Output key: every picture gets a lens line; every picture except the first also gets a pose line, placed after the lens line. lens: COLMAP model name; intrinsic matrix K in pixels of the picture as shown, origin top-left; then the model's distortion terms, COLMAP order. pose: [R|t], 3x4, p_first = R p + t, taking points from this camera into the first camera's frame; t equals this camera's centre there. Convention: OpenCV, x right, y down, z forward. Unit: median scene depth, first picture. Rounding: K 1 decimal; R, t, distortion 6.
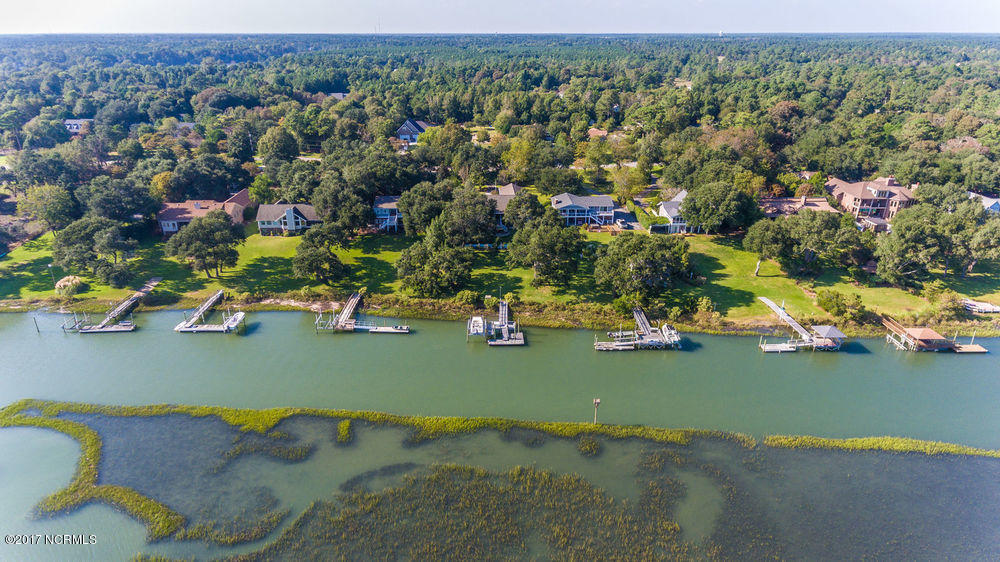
lens RADIAL K [[576.5, 0, 499.2], [0, 576.5, 278.6], [0, 0, 1]] dist [0.009075, -0.002468]
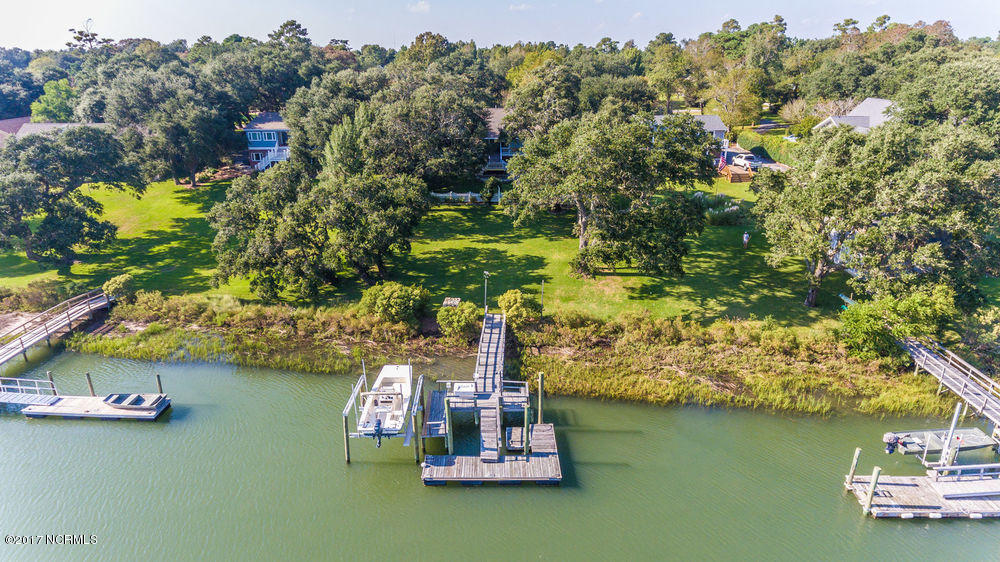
lens RADIAL K [[576.5, 0, 501.0], [0, 576.5, 286.5], [0, 0, 1]] dist [0.009075, -0.002468]
pose [[0.999776, 0.005353, -0.020462, 0.018892], [-0.005834, 0.999707, -0.023482, 0.031347], [0.020331, 0.023596, 0.999515, 0.666537]]
